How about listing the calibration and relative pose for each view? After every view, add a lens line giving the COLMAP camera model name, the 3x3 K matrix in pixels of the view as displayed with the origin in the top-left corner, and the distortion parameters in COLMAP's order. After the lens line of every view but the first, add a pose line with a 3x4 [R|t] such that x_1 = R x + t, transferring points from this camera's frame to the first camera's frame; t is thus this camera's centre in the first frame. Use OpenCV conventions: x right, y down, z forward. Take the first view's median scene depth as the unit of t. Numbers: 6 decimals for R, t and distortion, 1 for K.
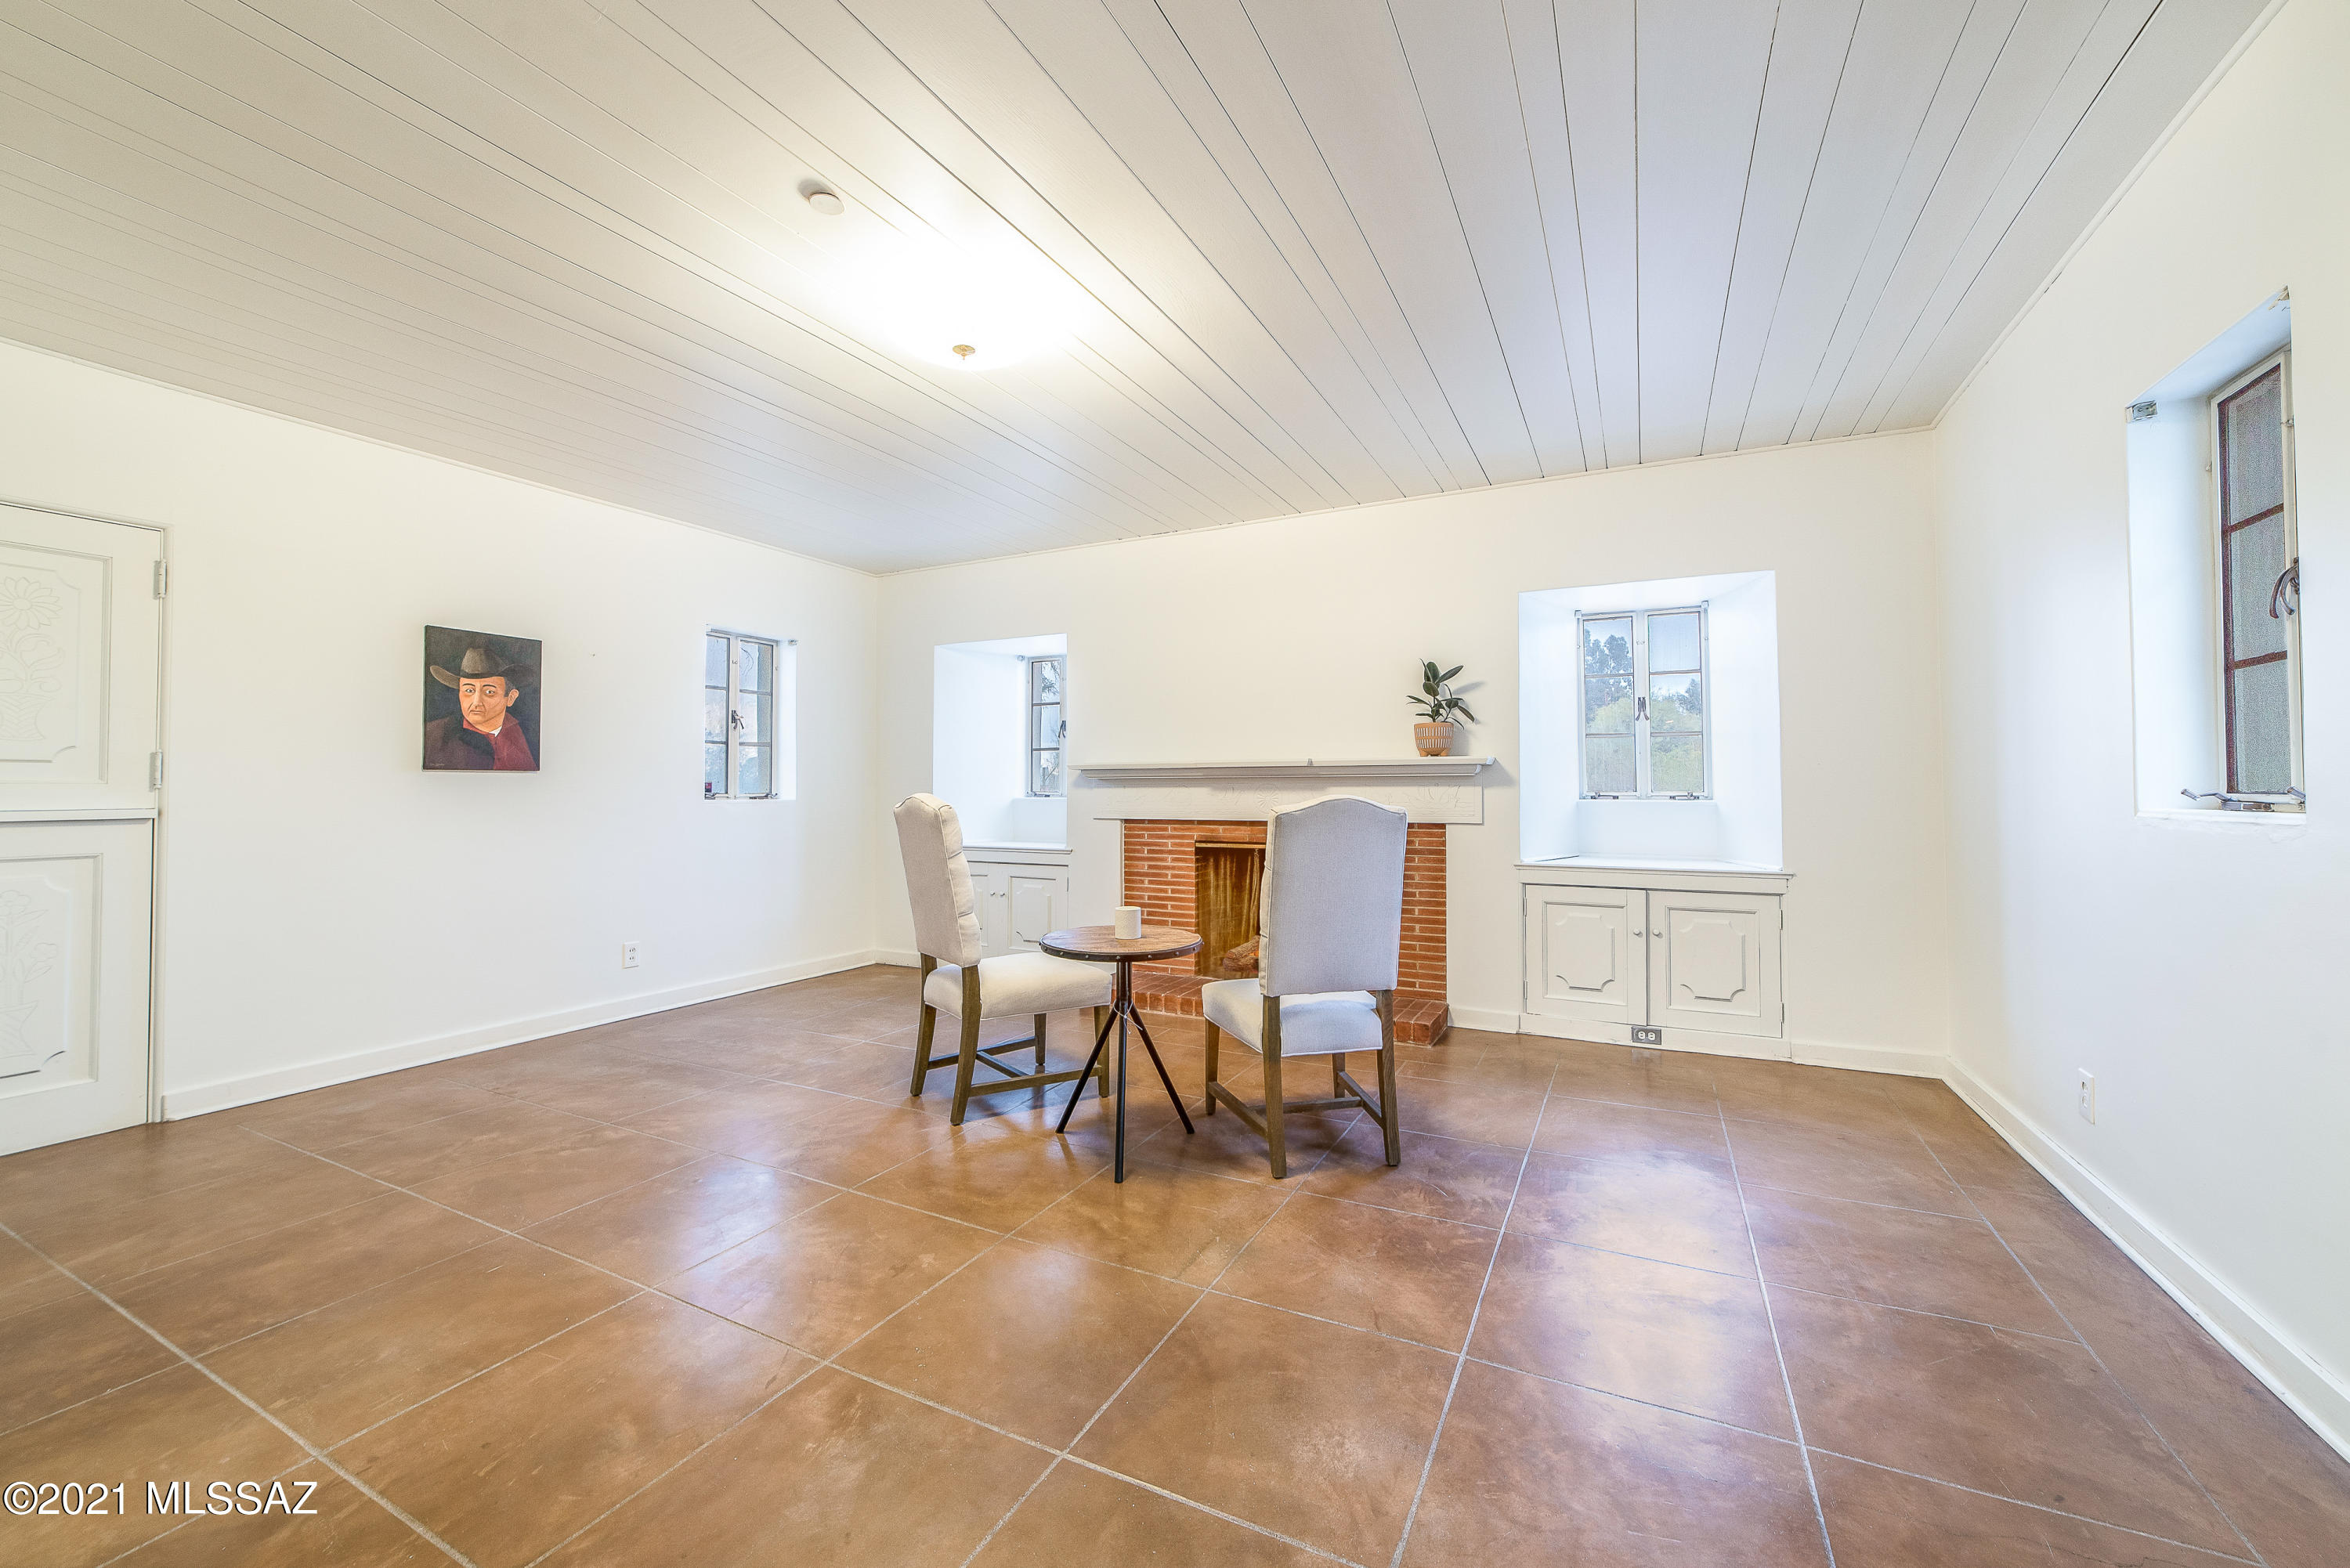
lens RADIAL K [[922.7, 0, 1150.9], [0, 922.7, 776.4], [0, 0, 1]] dist [-0.010555, 0.000068]
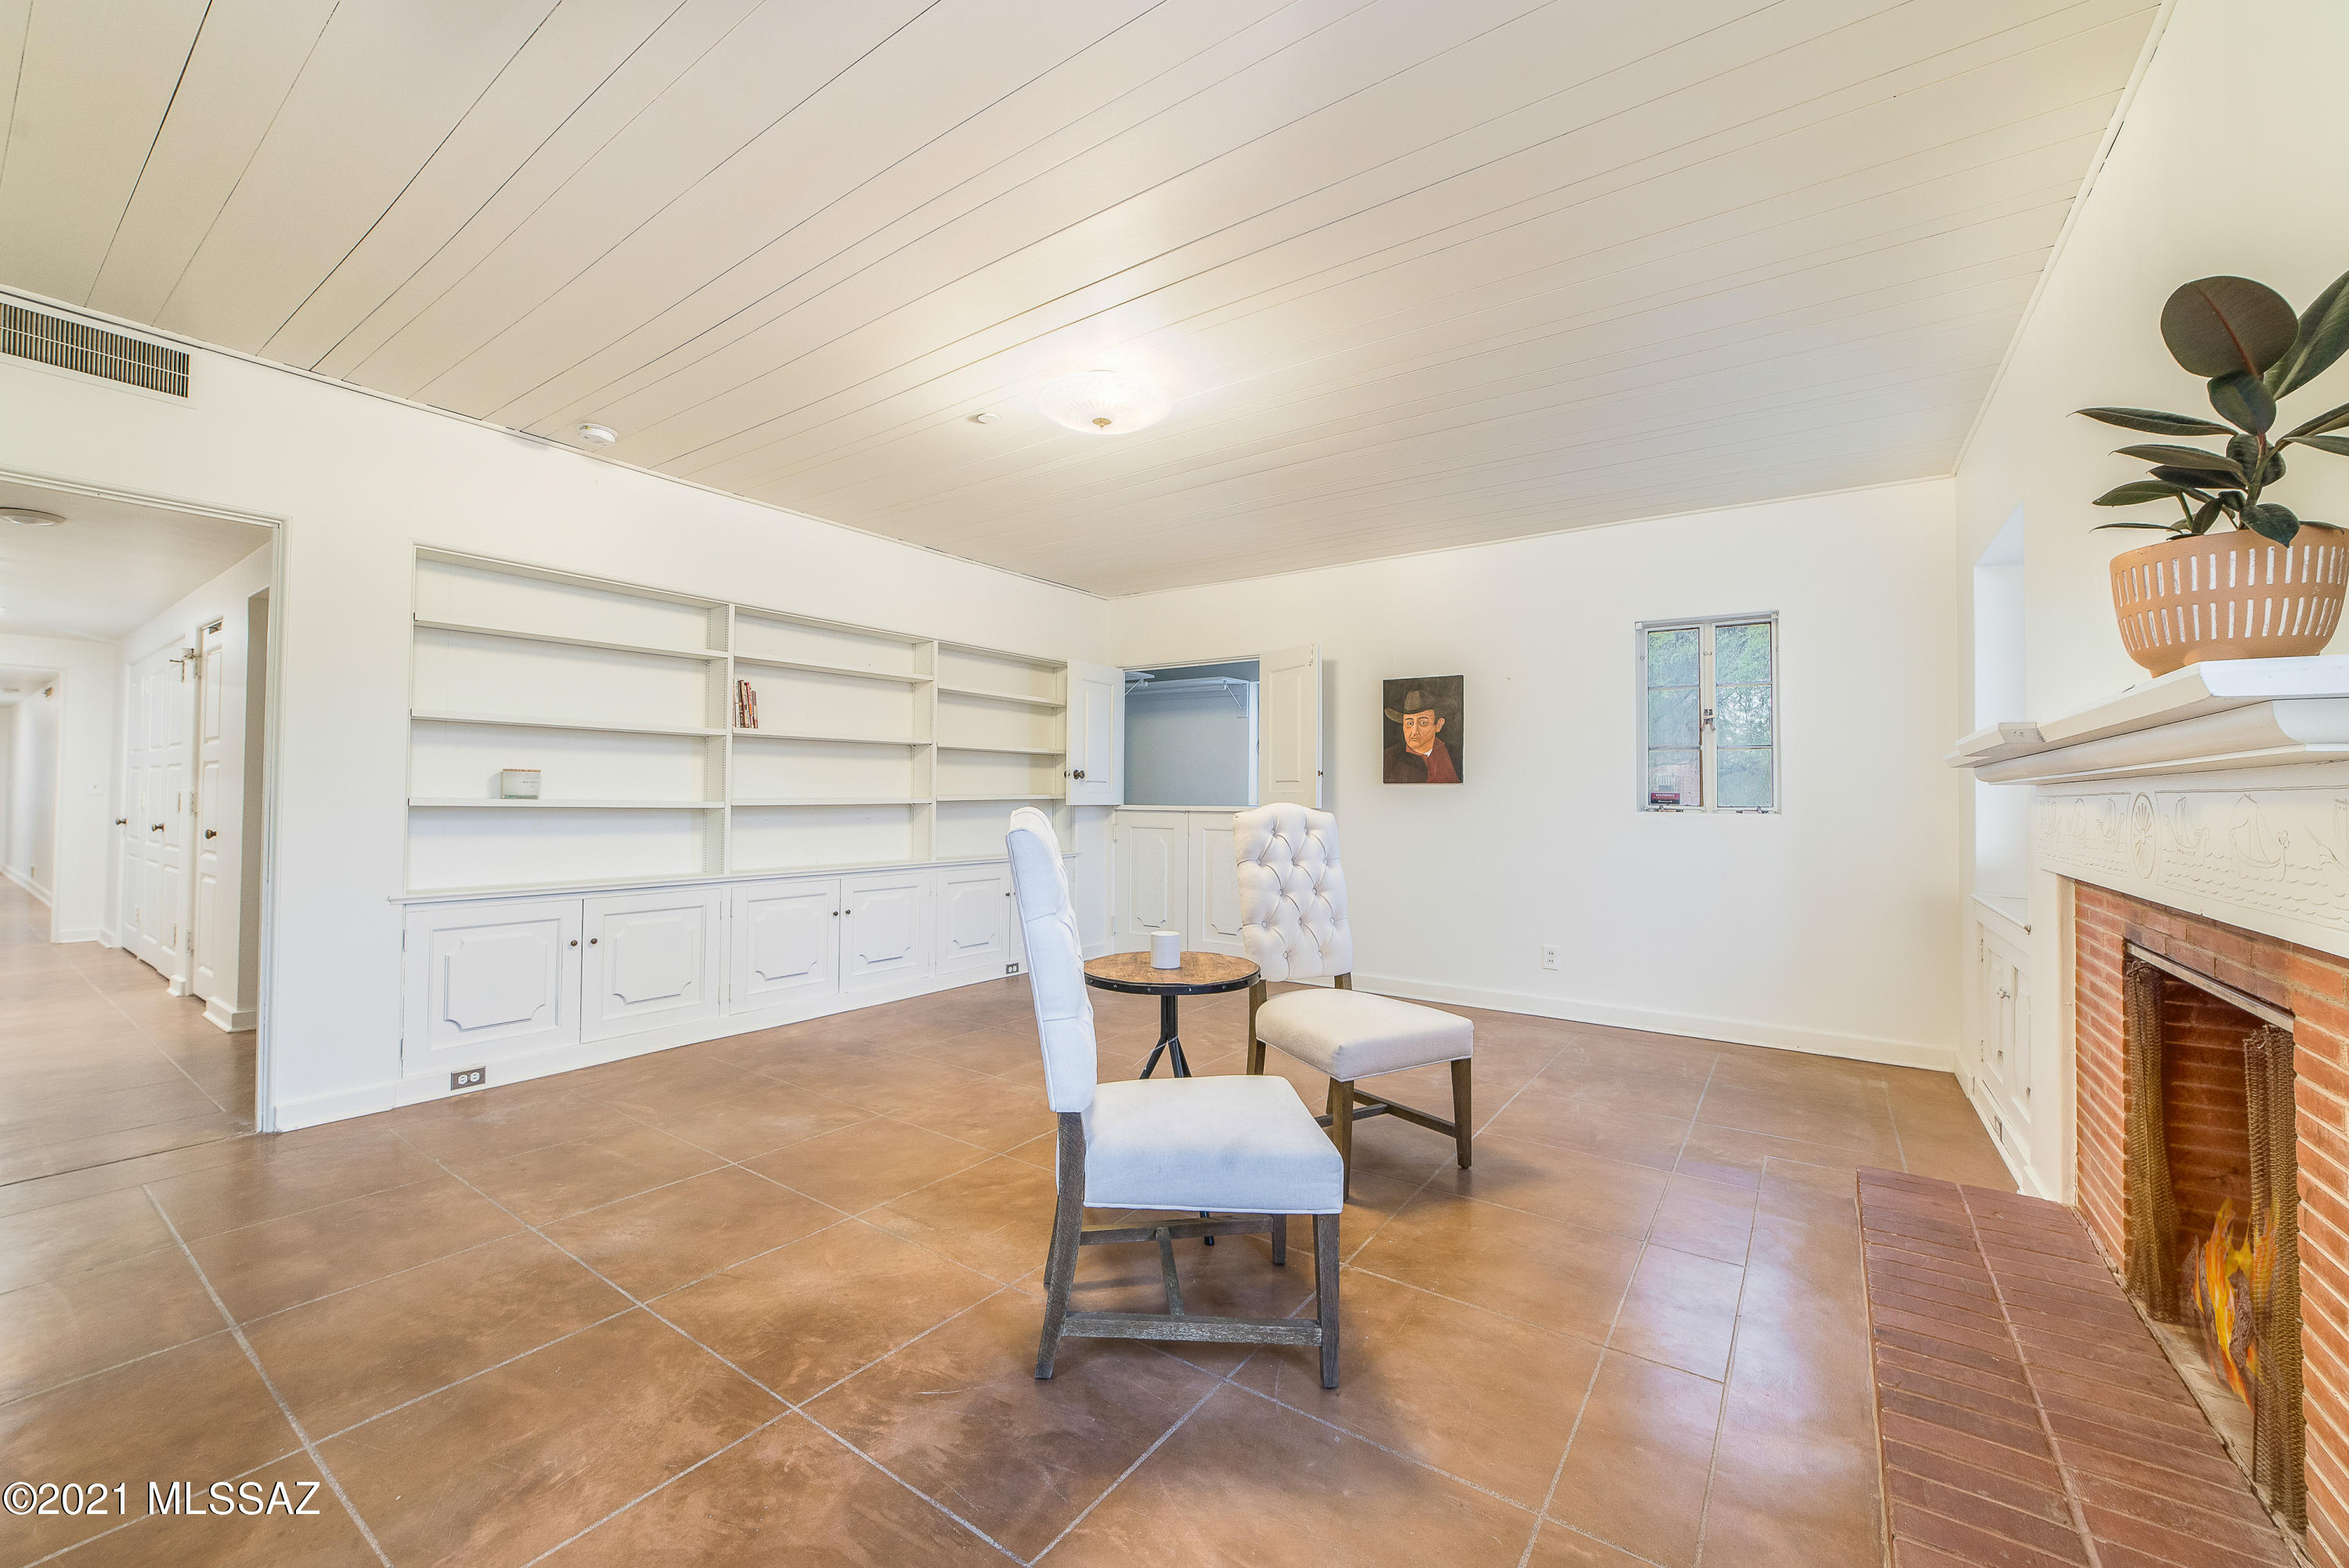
lens RADIAL K [[922.3, 0, 1150.4], [0, 922.3, 776.4], [0, 0, 1]] dist [-0.010555, 0.000068]
pose [[-0.132822, -0.021834, -0.990899, 0.632264], [0.006239, 0.999719, -0.022865, 0.011205], [0.991120, -0.009220, -0.132648, 0.815178]]
